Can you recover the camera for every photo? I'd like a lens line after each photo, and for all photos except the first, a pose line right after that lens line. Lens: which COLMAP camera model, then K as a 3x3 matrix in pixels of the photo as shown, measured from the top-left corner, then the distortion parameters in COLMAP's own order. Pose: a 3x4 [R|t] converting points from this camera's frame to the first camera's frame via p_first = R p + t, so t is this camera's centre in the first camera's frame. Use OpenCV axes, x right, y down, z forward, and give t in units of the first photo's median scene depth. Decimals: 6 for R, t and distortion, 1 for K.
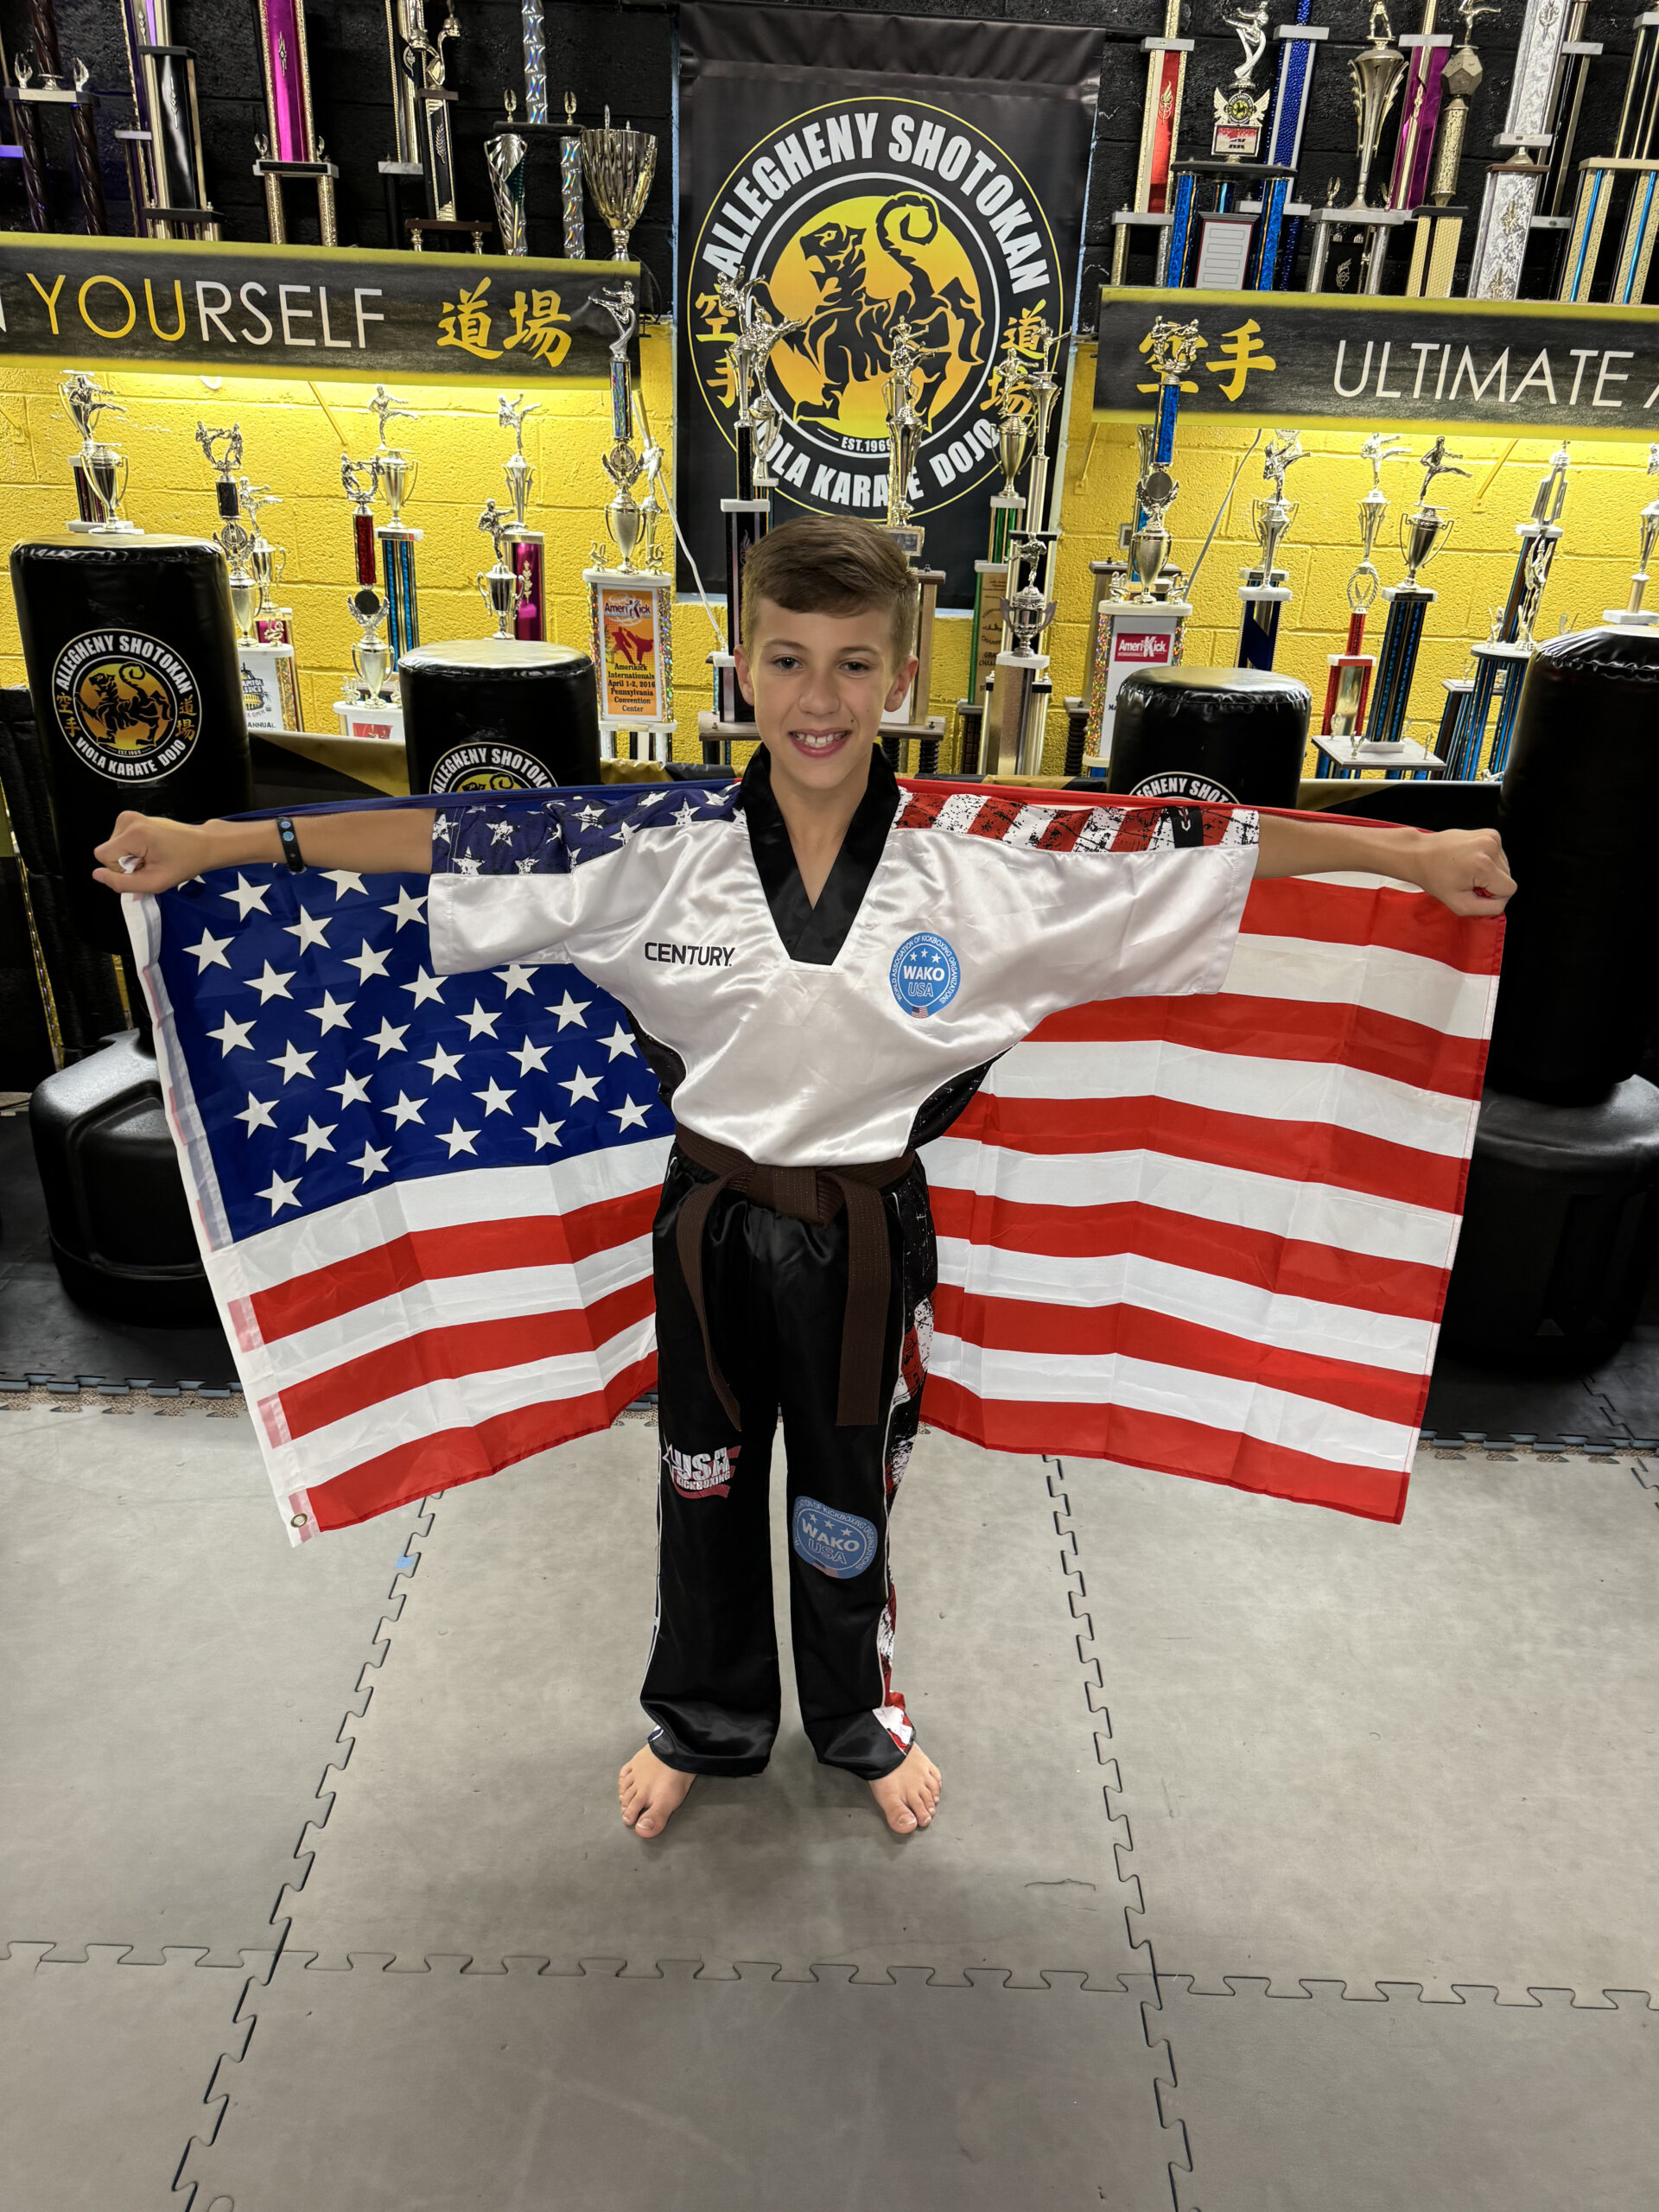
lens RADIAL K [[1565.9, 0, 844.8], [0, 1565.9, 1101.3], [0, 0, 1]] dist [-0.004114, 0.003025]
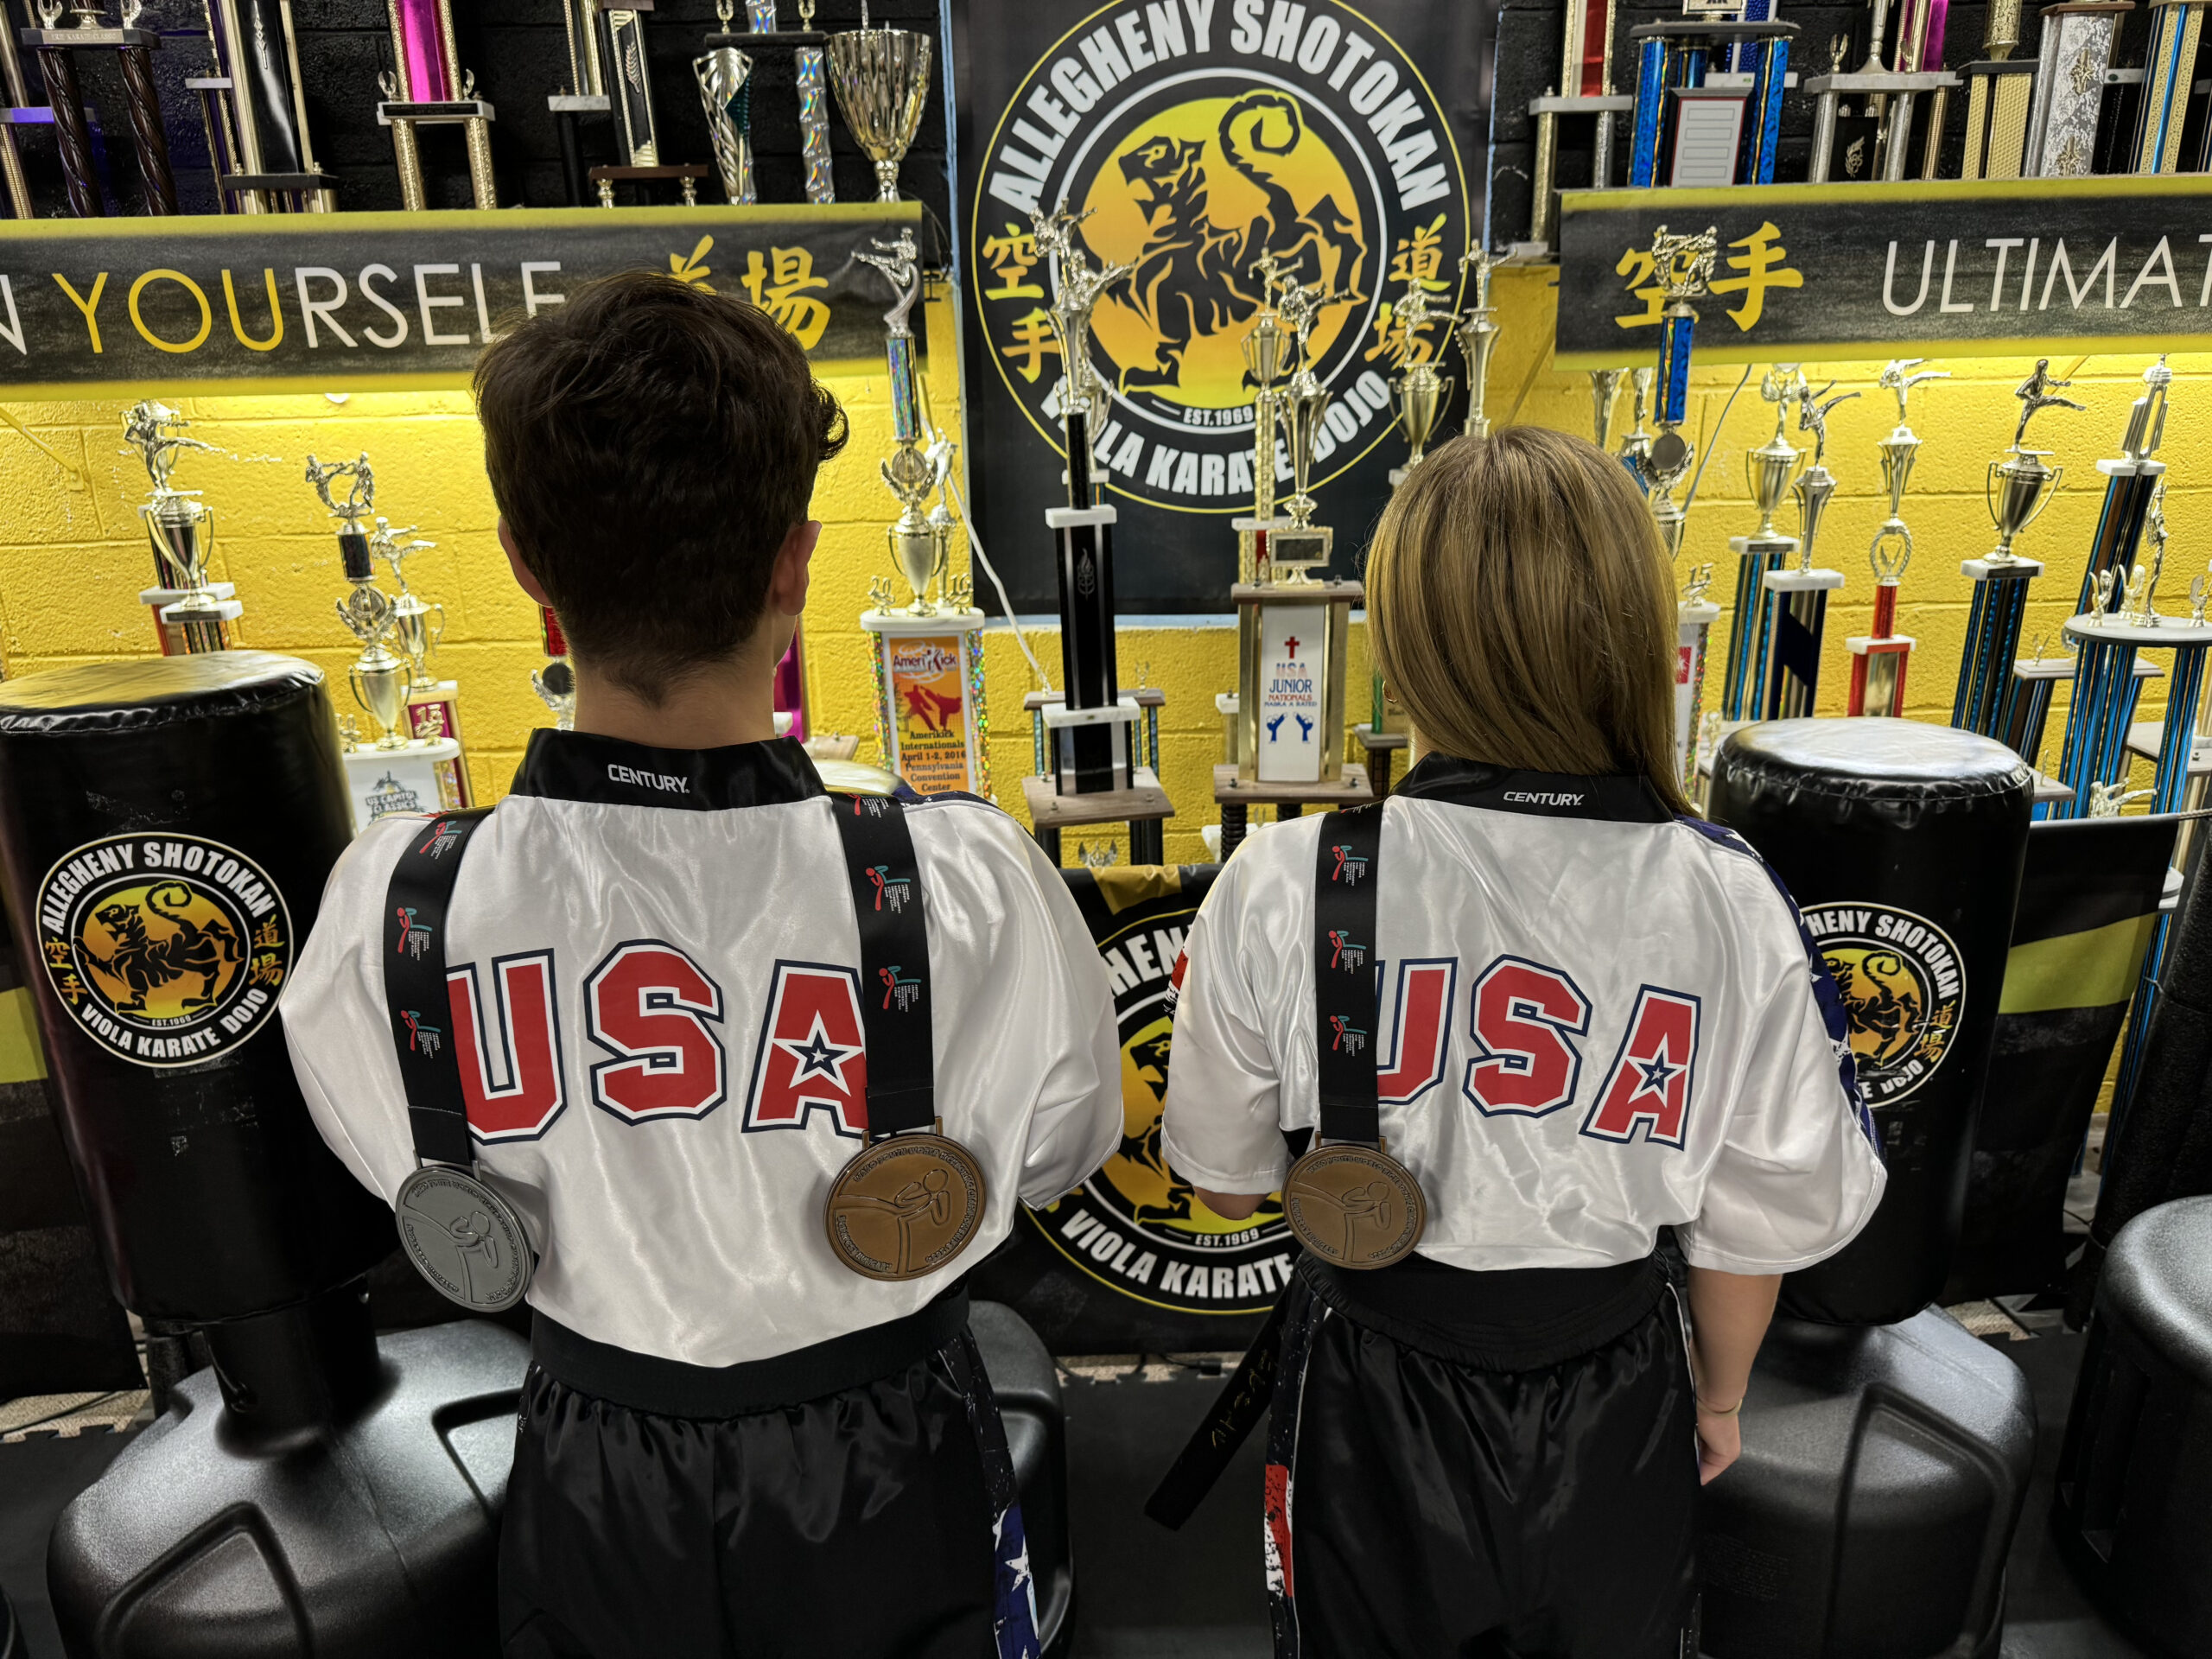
lens RADIAL K [[1565.9, 0, 1106.0], [0, 1565.9, 829.5], [0, 0, 1]] dist [-0.004114, 0.003025]
pose [[0.996658, -0.076301, 0.029174, -0.086933], [0.078940, 0.991467, -0.103735, -0.165948], [-0.021010, 0.105691, 0.994177, 0.307830]]
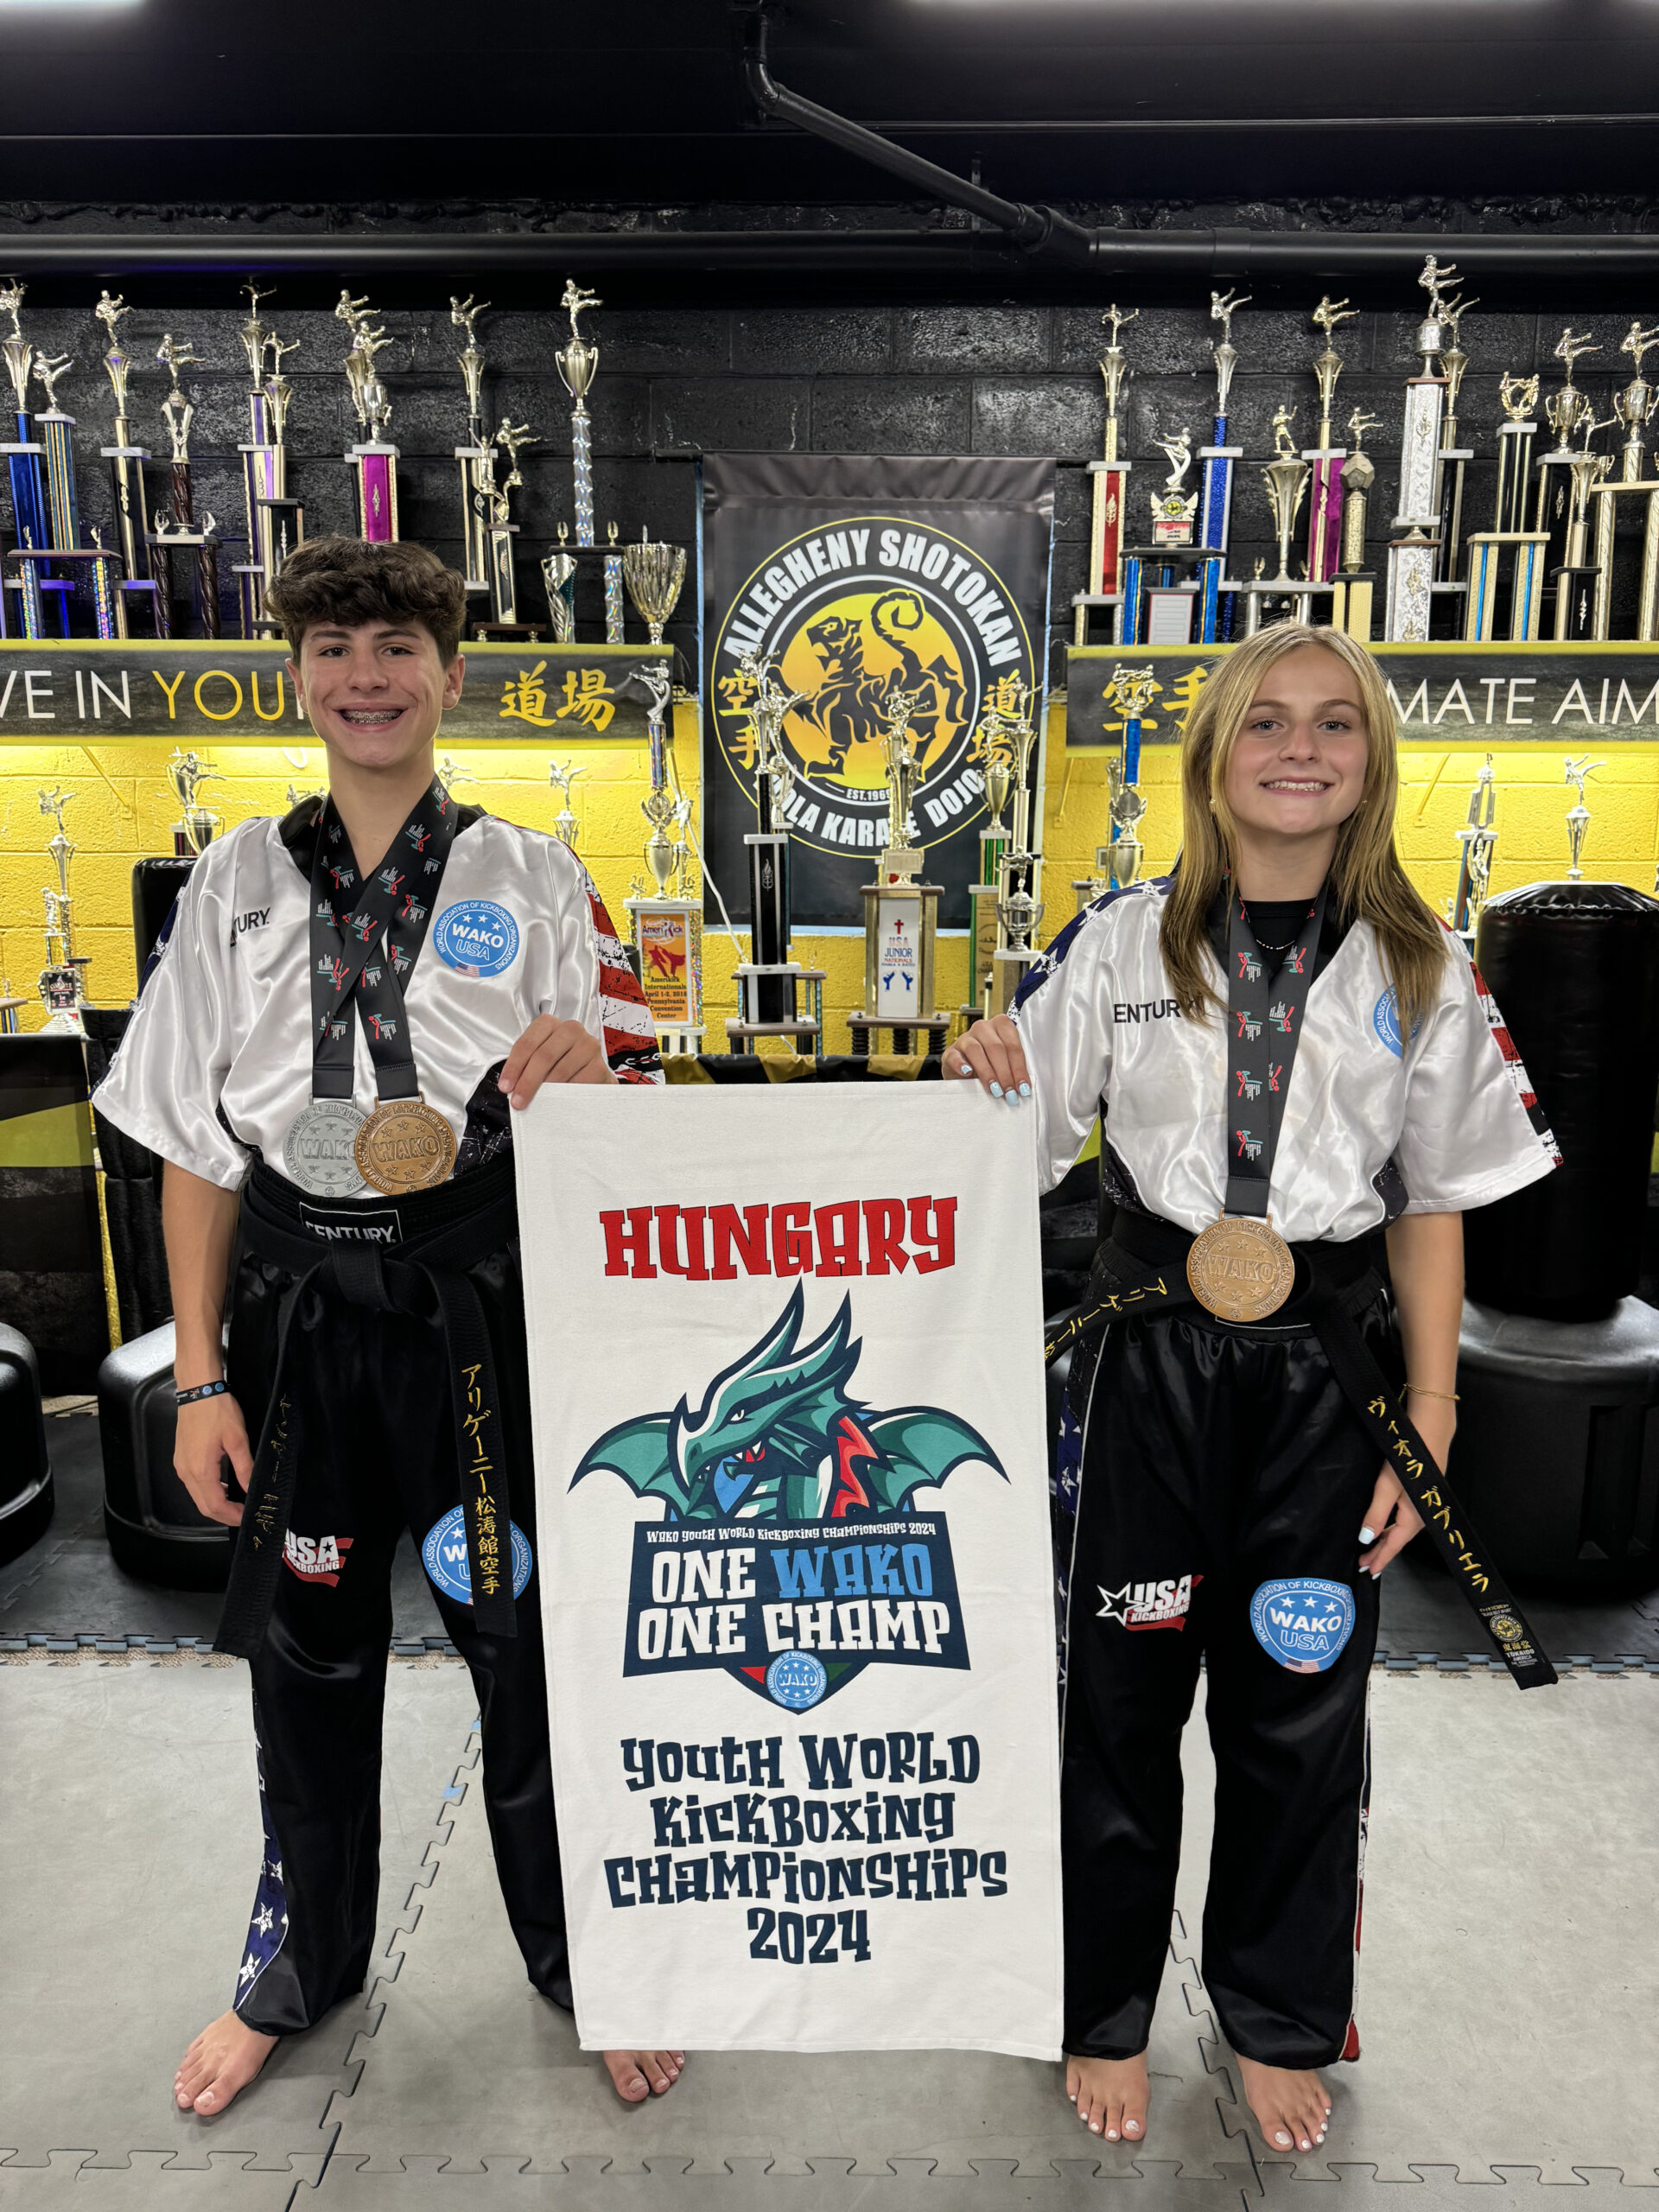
lens RADIAL K [[1555.1, 0, 820.1], [0, 1555.1, 1112.9], [0, 0, 1]] dist [0.023182, -0.027000]
pose [[0.999282, -0.034879, -0.014812, -0.014767], [0.030038, 0.967396, -0.251482, 0.100516], [0.023101, 0.250857, 0.967749, -0.041429]]
